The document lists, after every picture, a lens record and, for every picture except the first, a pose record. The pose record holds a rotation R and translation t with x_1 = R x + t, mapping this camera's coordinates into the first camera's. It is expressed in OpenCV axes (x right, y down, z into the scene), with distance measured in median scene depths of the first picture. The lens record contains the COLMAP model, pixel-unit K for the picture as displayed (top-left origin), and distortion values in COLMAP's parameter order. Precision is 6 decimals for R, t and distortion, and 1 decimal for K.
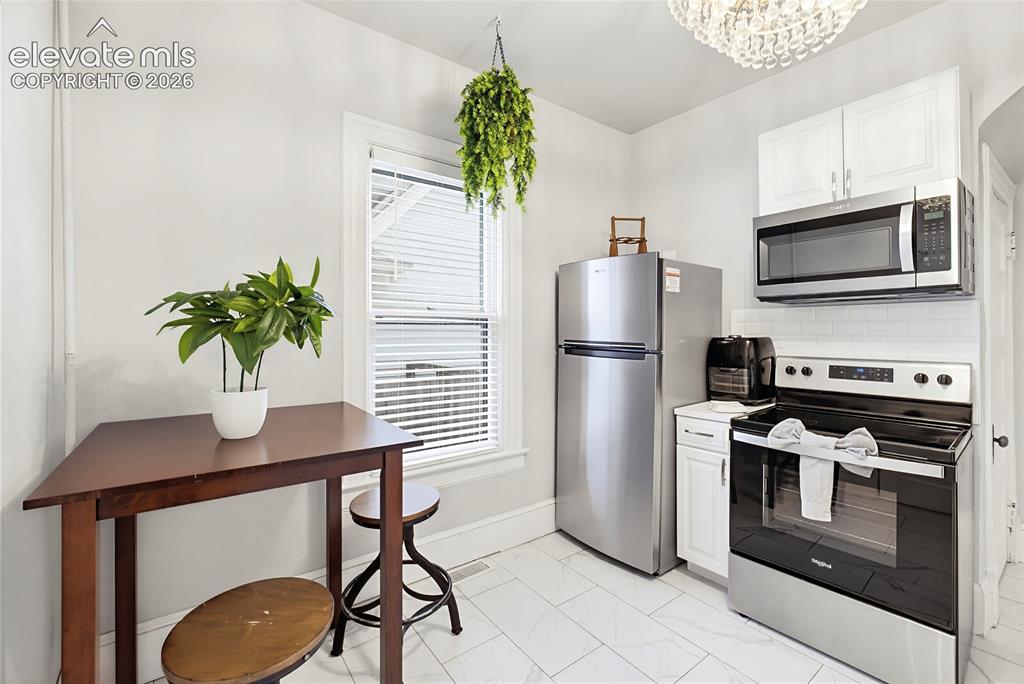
lens RADIAL K [[438.5, 0, 502.2], [0, 438.5, 325.7], [0, 0, 1]] dist [-0.003192, 0.000768]
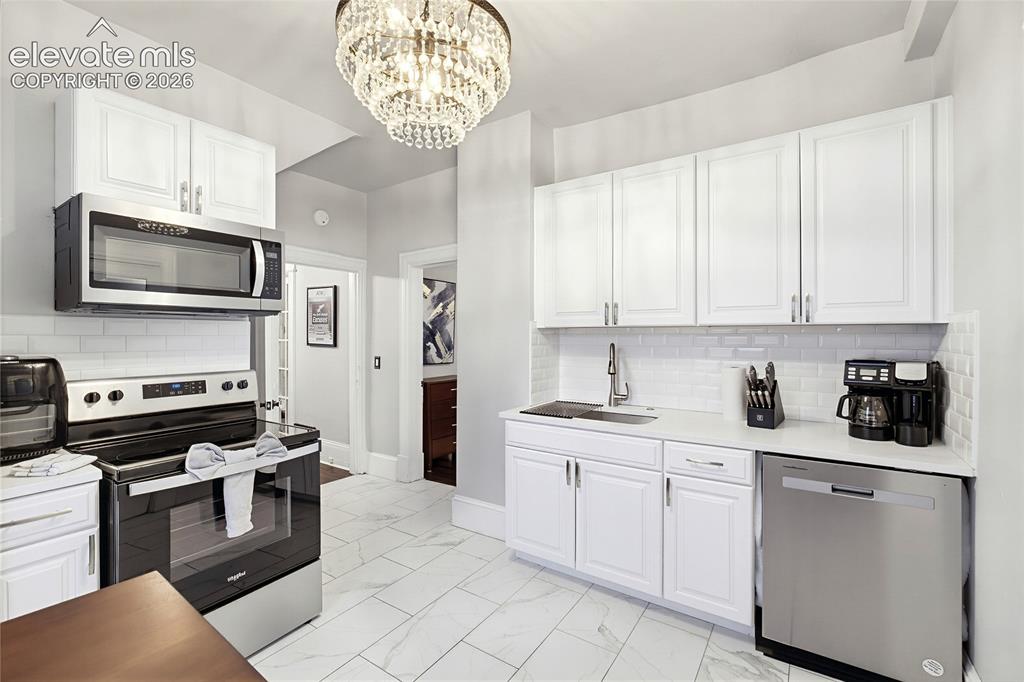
lens RADIAL K [[446.9, 0, 518.6], [0, 446.9, 338.4], [0, 0, 1]] dist [0.000910, -0.000391]
pose [[-0.344936, -0.003295, 0.938620, -0.409016], [-0.007961, 0.999968, 0.000584, -0.013044], [-0.938592, -0.007271, -0.344951, 0.643413]]
